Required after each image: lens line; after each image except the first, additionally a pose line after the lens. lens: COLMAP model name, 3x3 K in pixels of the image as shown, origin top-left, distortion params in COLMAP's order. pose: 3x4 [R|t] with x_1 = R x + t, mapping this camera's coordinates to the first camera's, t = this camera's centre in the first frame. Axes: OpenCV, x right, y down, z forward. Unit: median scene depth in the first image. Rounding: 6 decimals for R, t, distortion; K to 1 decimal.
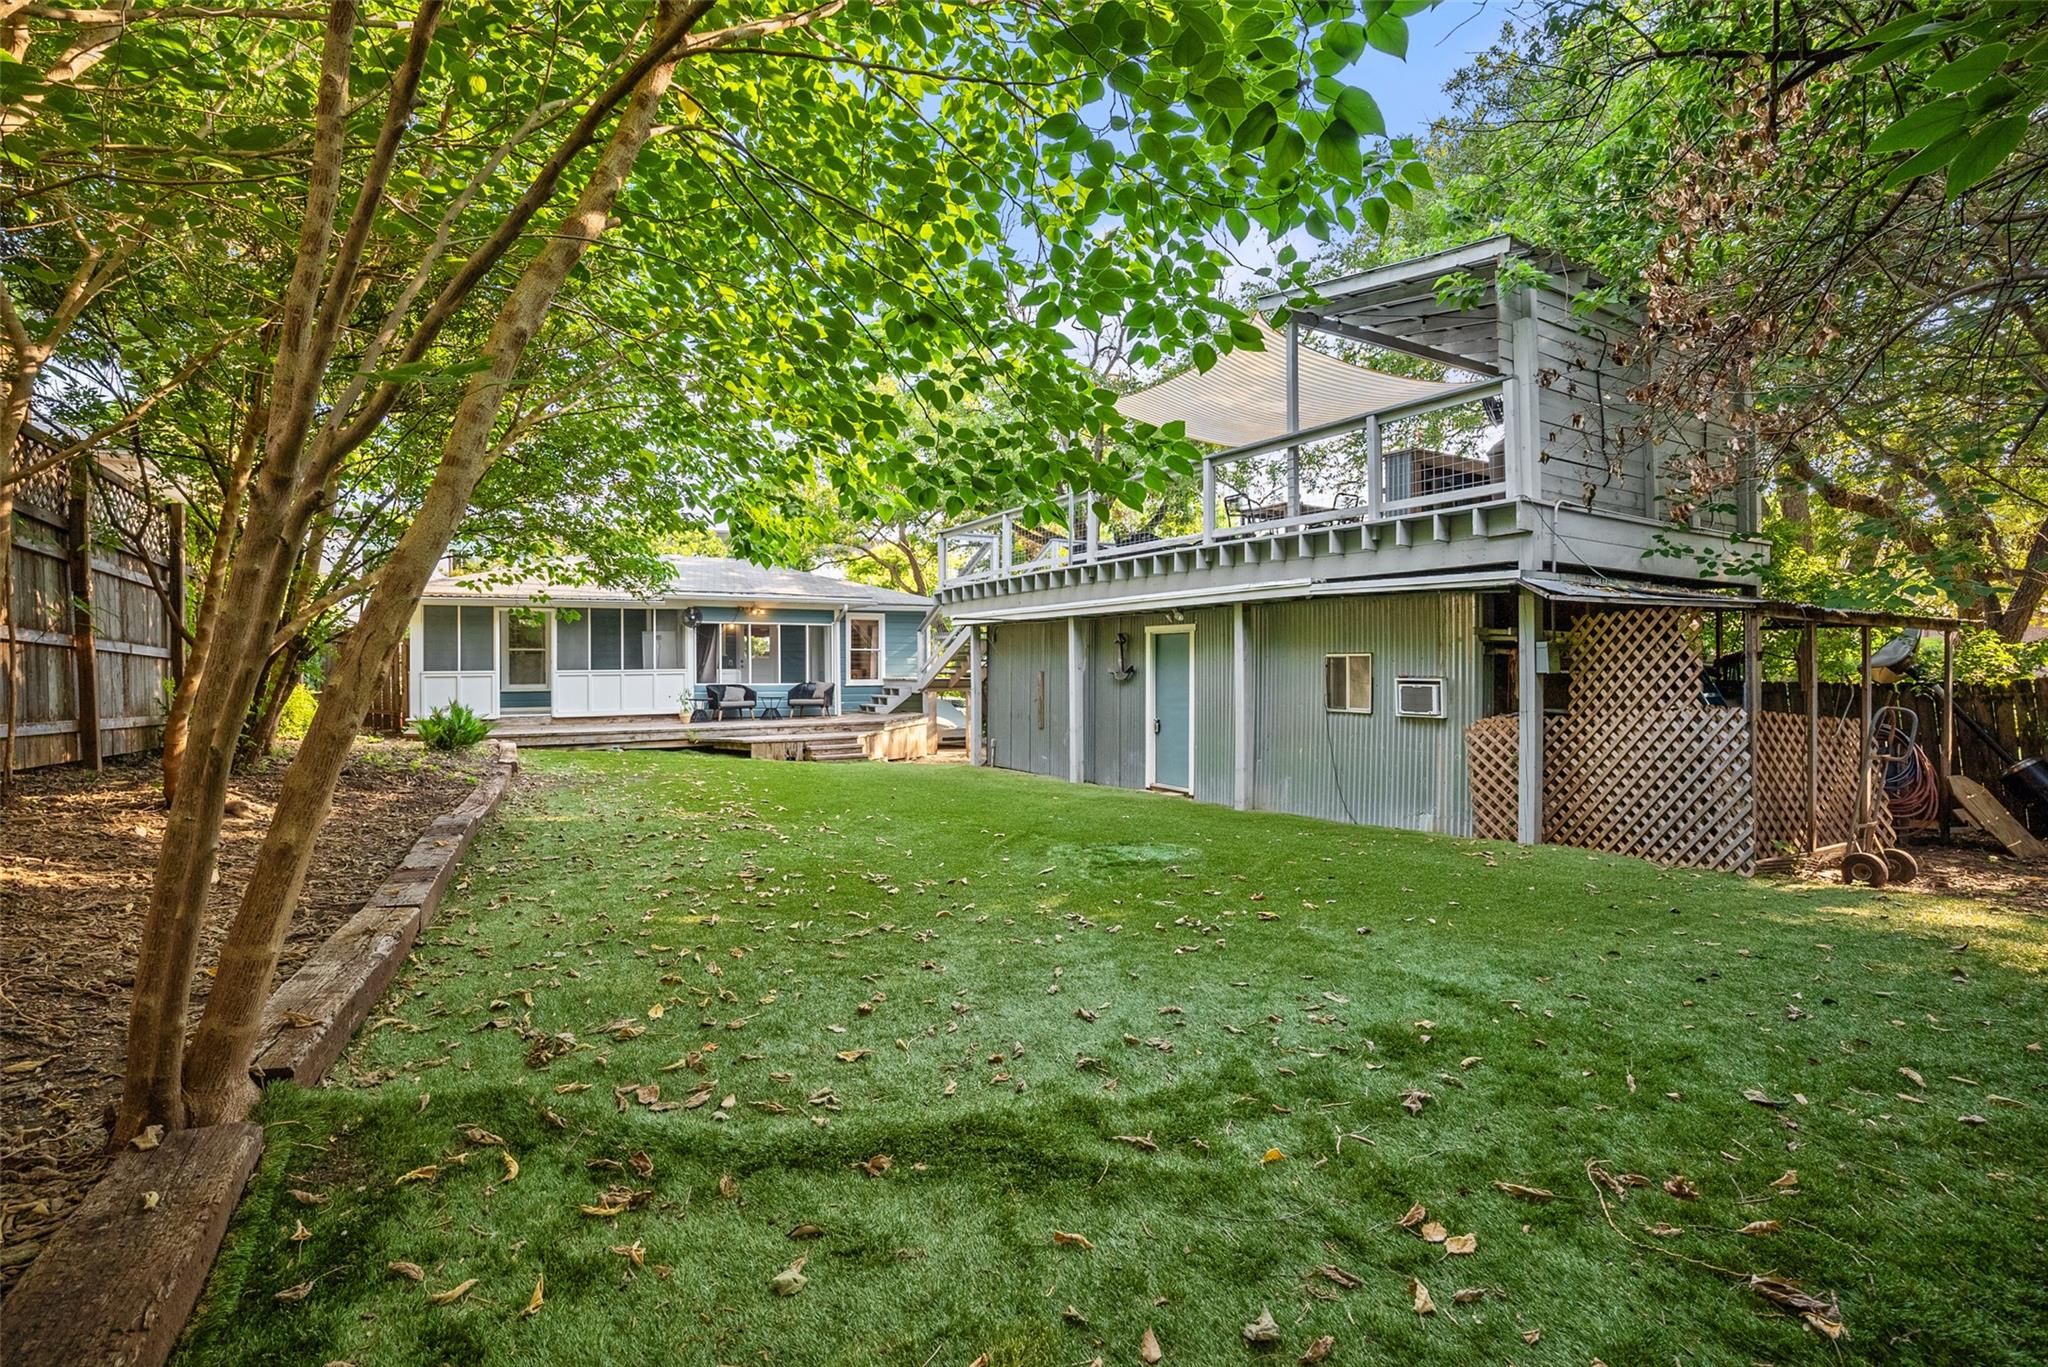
lens RADIAL K [[977.4, 0, 1024.0], [0, 977.4, 683.5], [0, 0, 1]] dist [-0.064295, 0.000516]
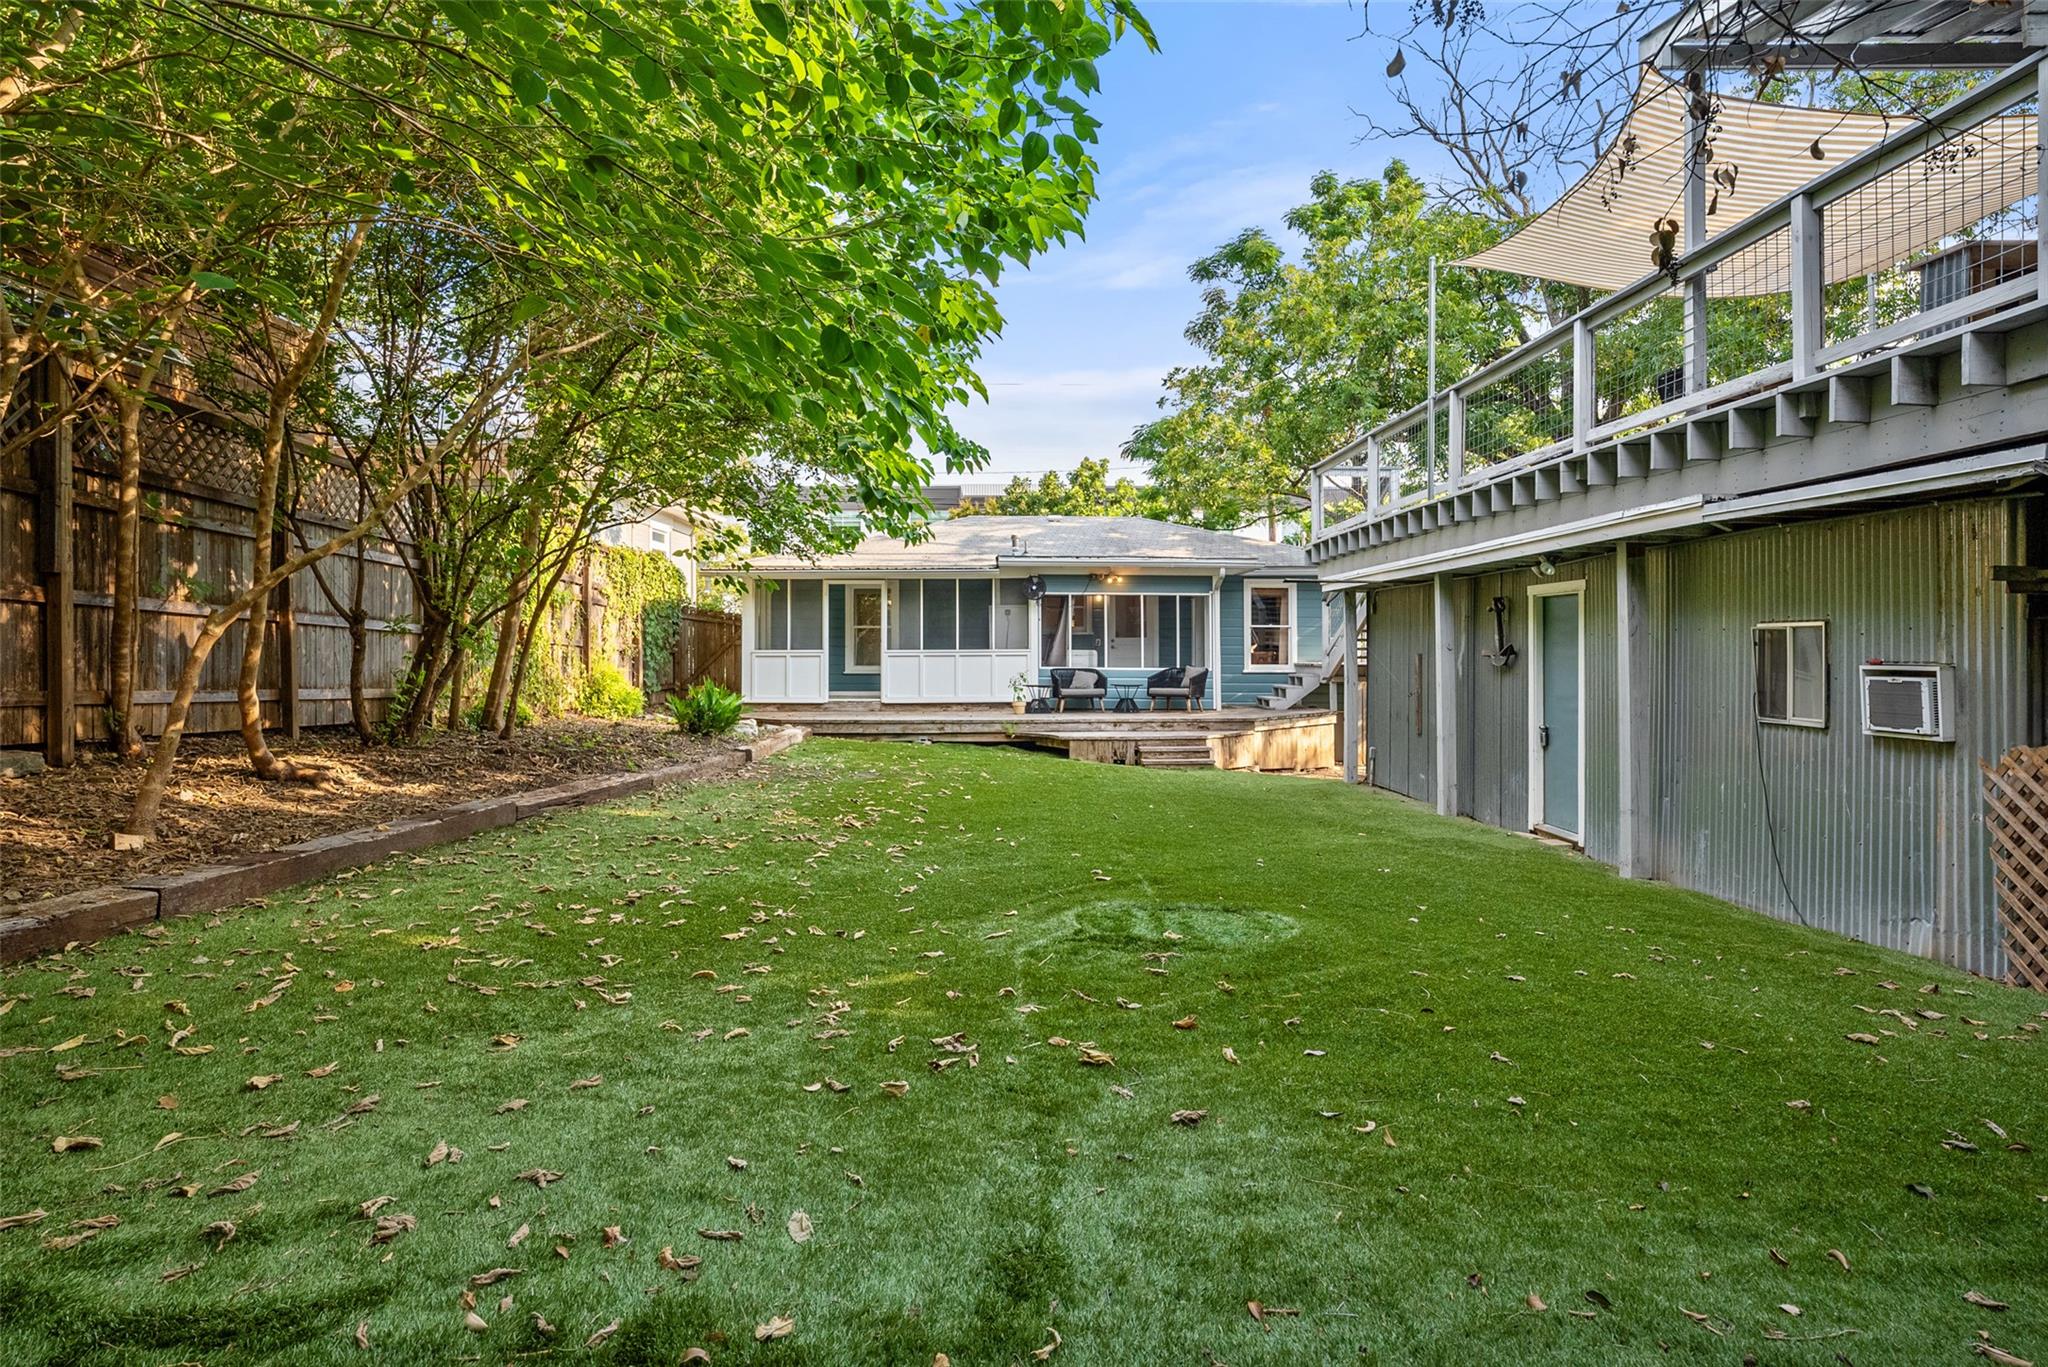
lens RADIAL K [[1191.2, 0, 1022.7], [0, 1191.2, 626.8], [0, 0, 1]] dist [-0.057879, 0.053265]
pose [[0.864682, -0.006797, -0.502273, 0.197791], [-0.012156, 0.999332, -0.034450, 0.001237], [0.502172, 0.035895, 0.864023, 0.120199]]
